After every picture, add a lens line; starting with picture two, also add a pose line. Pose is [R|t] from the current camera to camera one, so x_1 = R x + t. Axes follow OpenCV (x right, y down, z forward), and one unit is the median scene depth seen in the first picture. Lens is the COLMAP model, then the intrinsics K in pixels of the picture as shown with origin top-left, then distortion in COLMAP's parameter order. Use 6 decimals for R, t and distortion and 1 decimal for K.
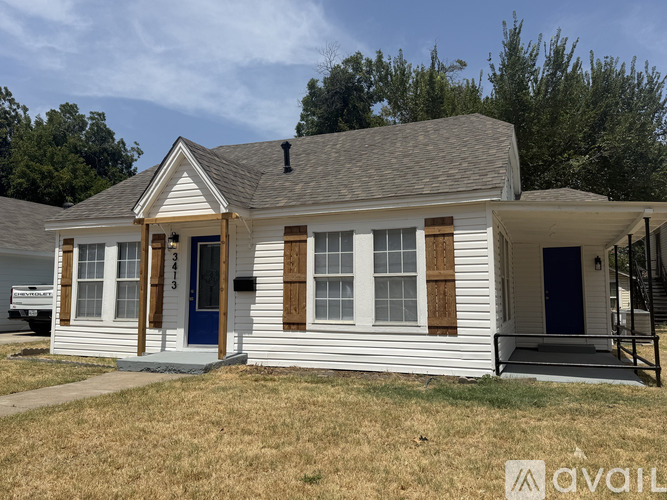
lens RADIAL K [[509.7, 0, 333.5], [0, 509.7, 250.0], [0, 0, 1]] dist [0.053235, -0.002059]
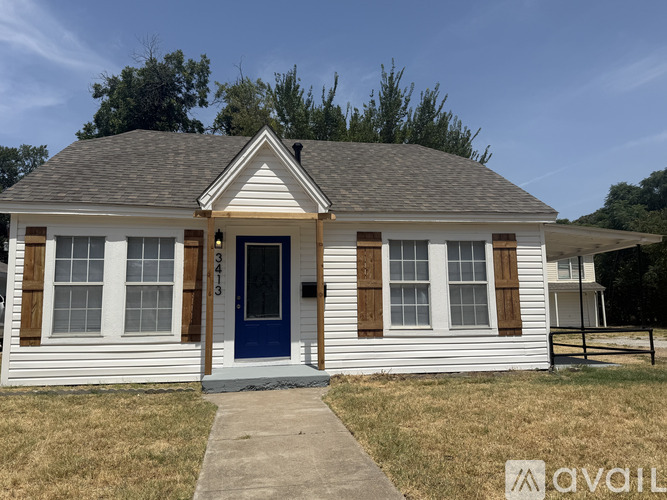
lens RADIAL K [[494.4, 0, 333.5], [0, 494.4, 250.0], [0, 0, 1]] dist [0.051461, 0.000349]
pose [[0.862708, 0.048998, 0.503323, -0.626073], [-0.037765, 0.998758, -0.032499, 0.022284], [-0.504290, 0.009029, 0.863487, 0.203394]]
